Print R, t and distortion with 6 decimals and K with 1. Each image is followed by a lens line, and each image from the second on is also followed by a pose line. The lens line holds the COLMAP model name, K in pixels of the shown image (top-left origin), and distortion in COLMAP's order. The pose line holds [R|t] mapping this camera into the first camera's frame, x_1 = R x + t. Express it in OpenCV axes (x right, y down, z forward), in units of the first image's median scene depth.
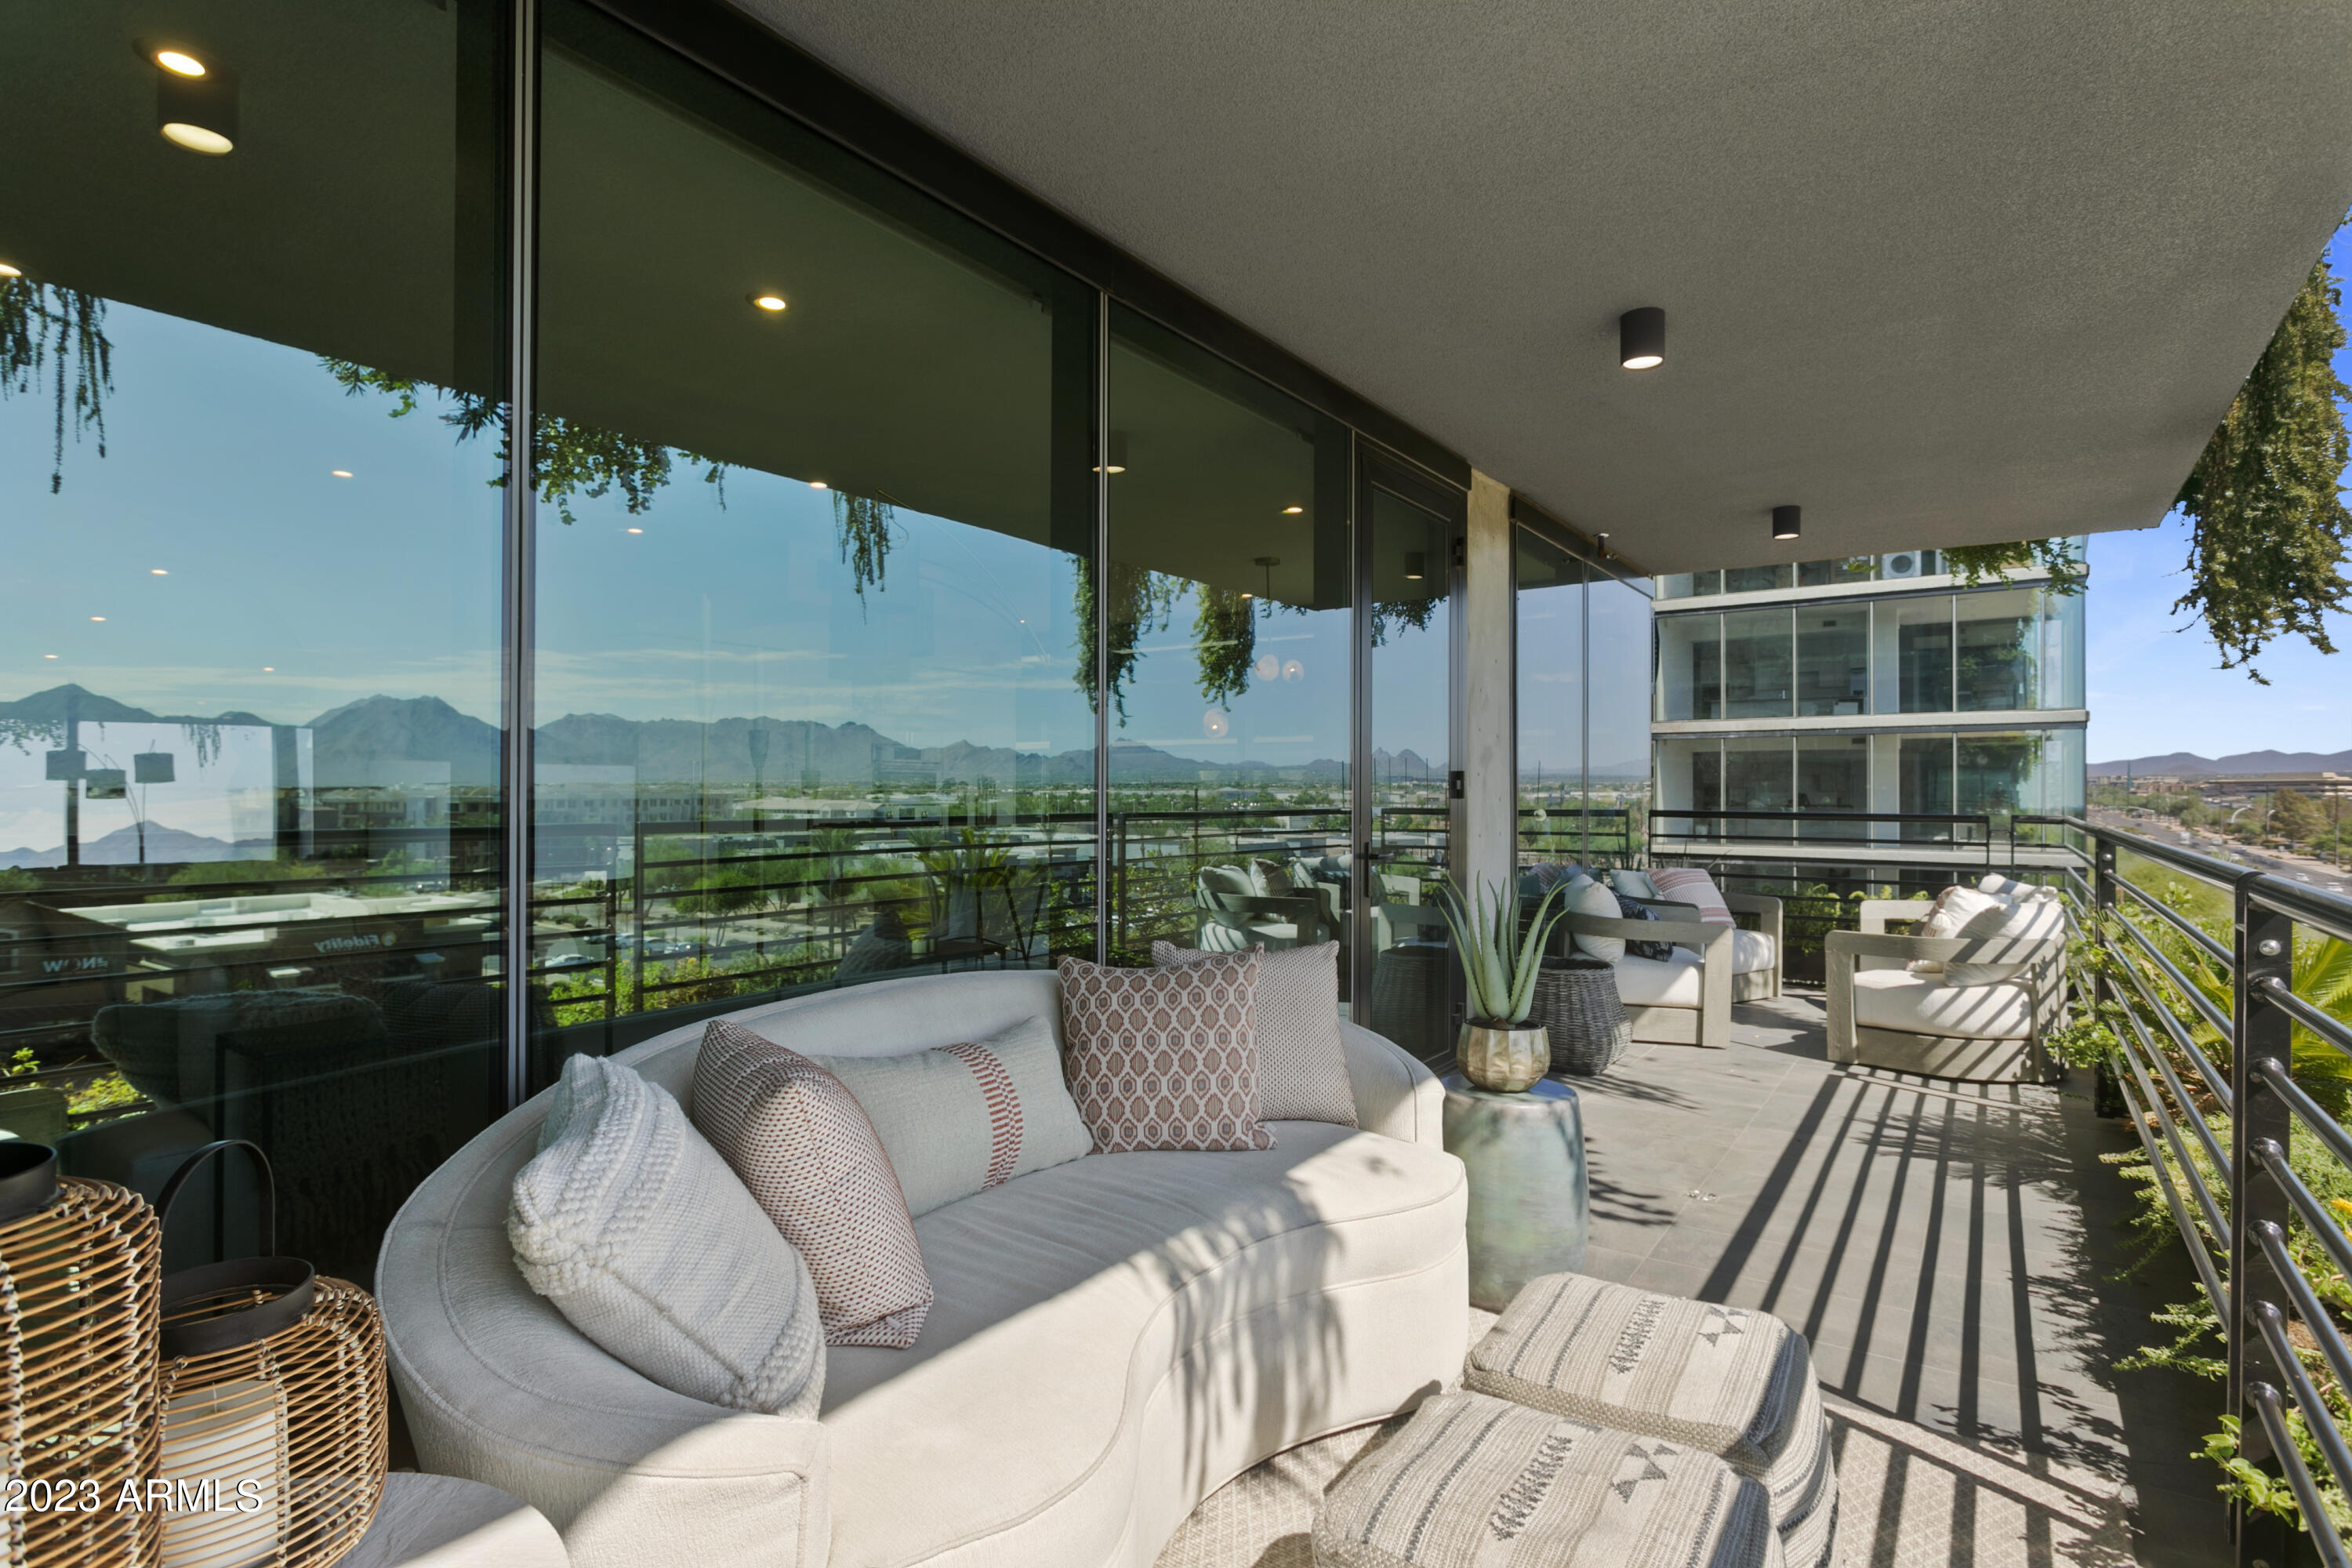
lens RADIAL K [[1160.8, 0, 1173.8], [0, 1160.8, 785.0], [0, 0, 1]] dist [-0.014904, -0.000263]
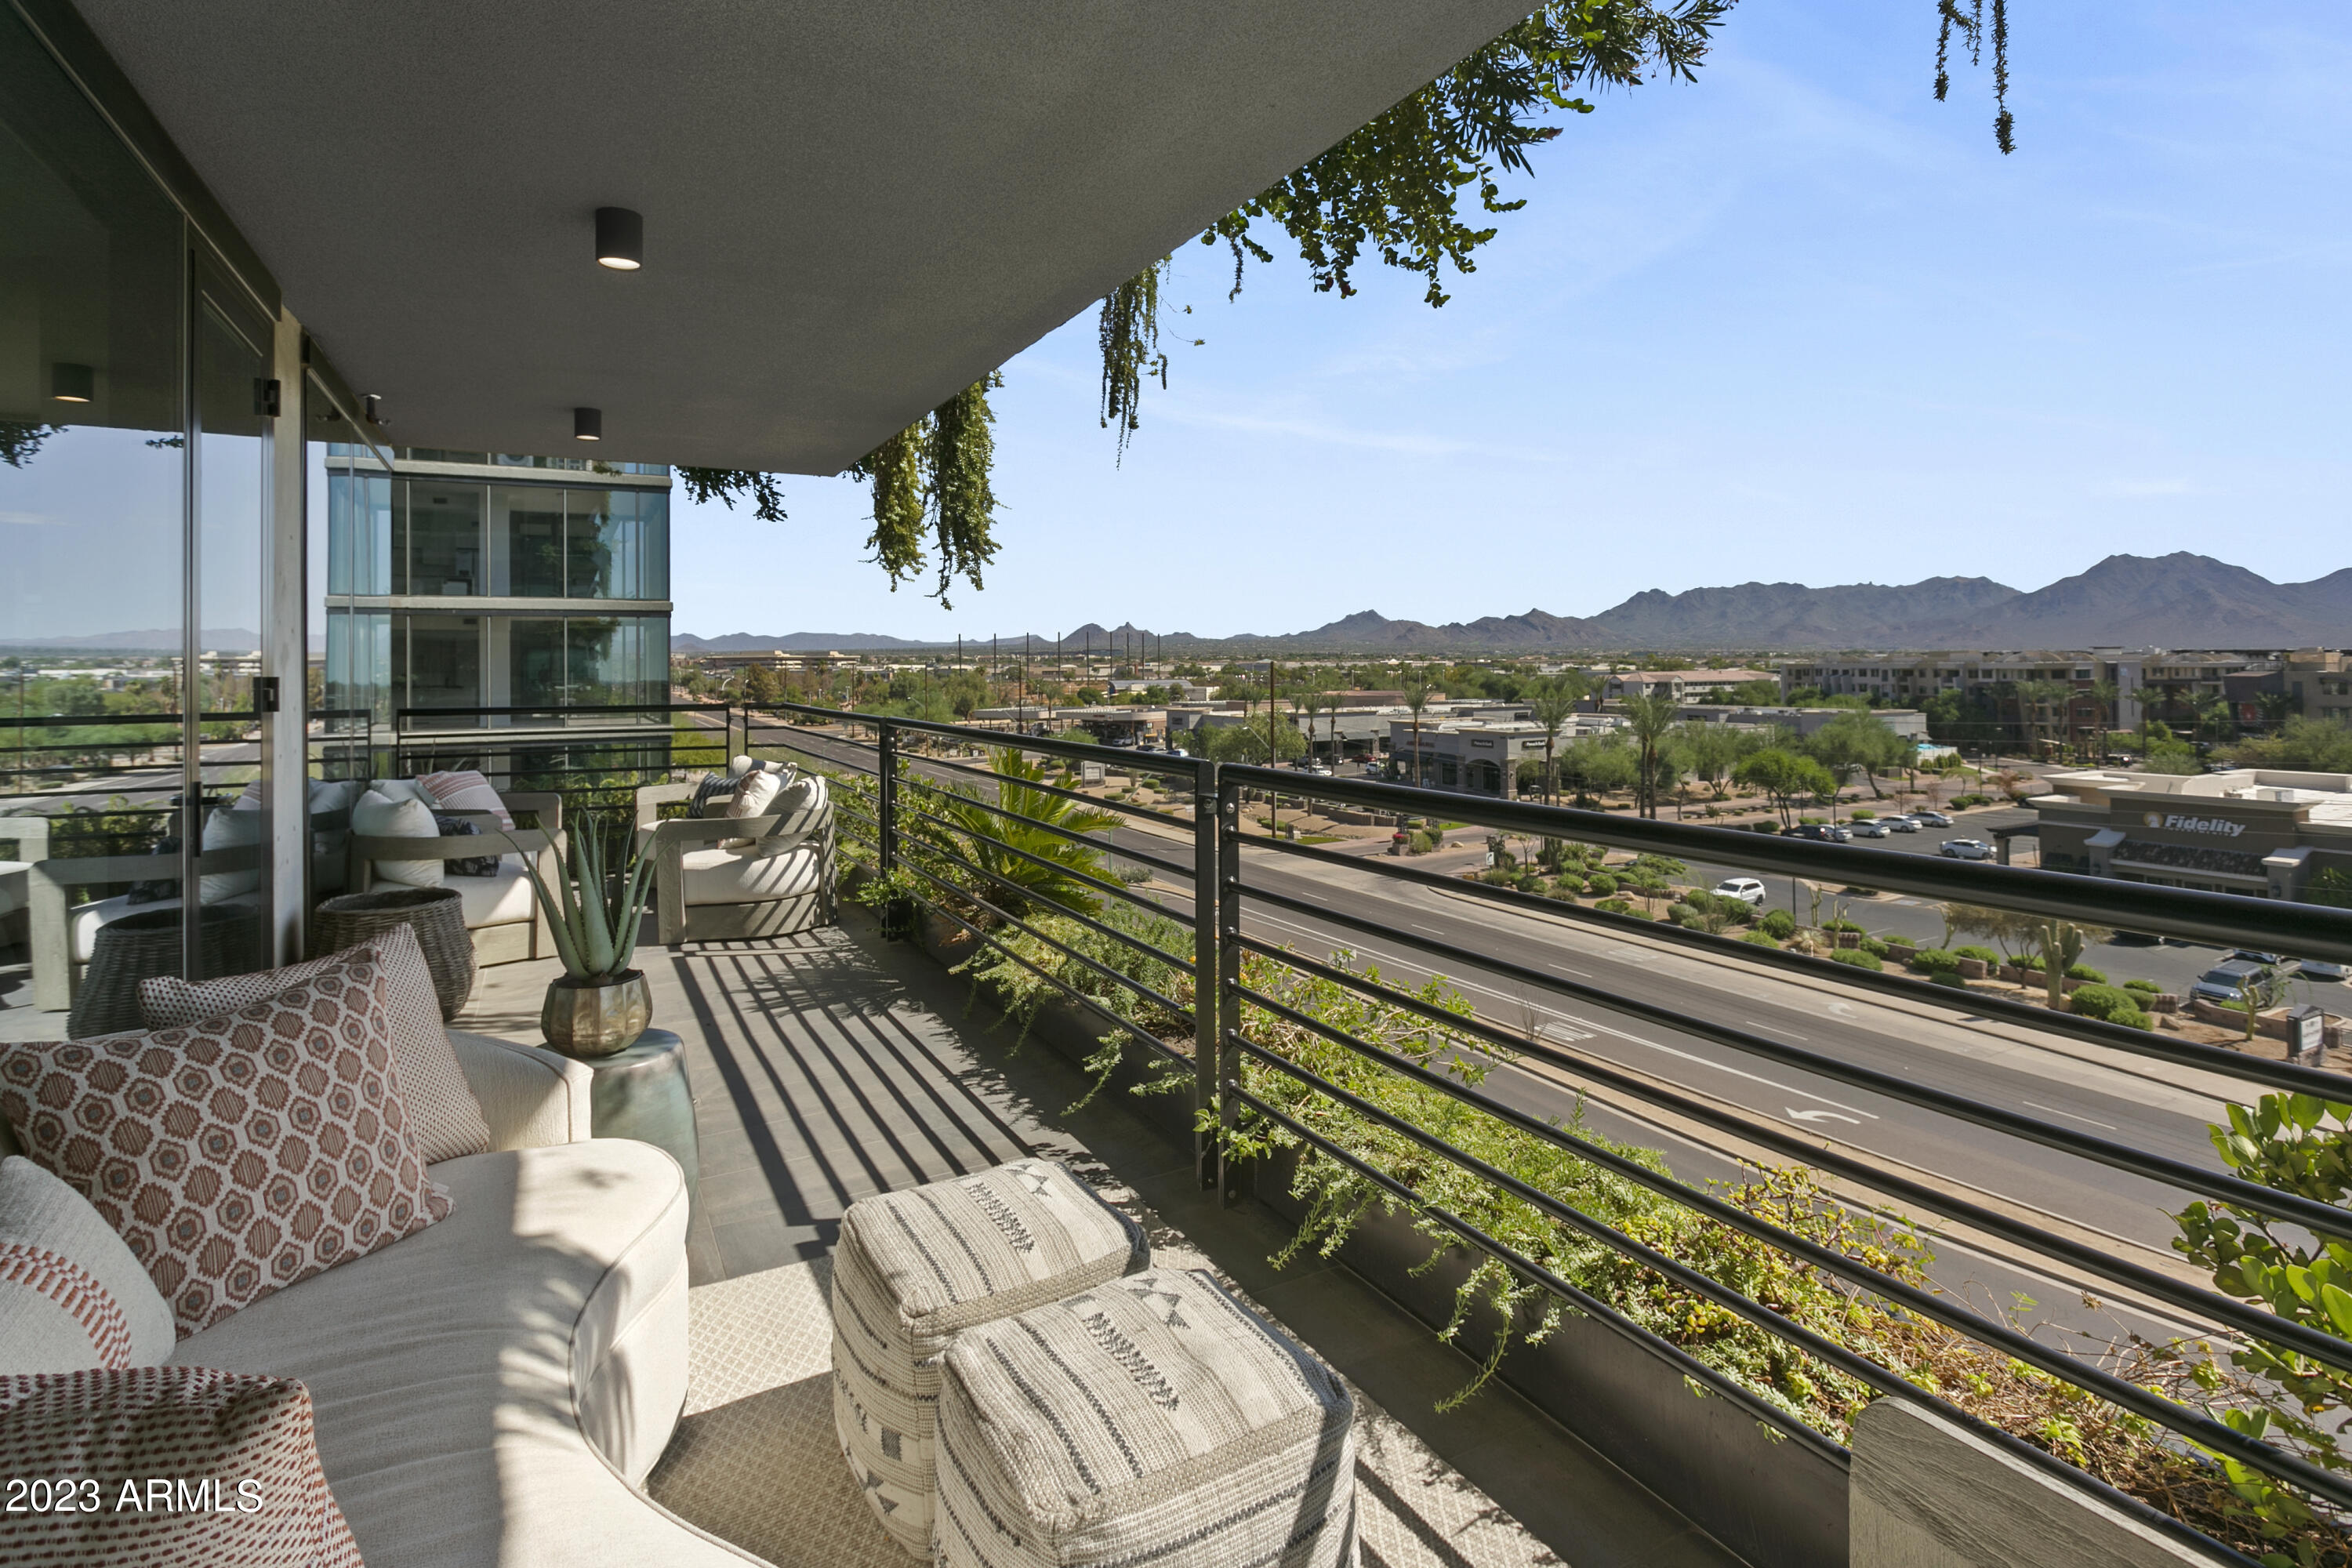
lens RADIAL K [[1160.8, 0, 1151.5], [0, 1160.8, 641.6], [0, 0, 1]] dist [-0.014904, -0.000263]
pose [[0.446910, 0.011975, 0.894499, -0.196762], [0.002318, 0.999892, -0.014544, -0.024586], [-0.894576, 0.008573, 0.446834, 0.127397]]
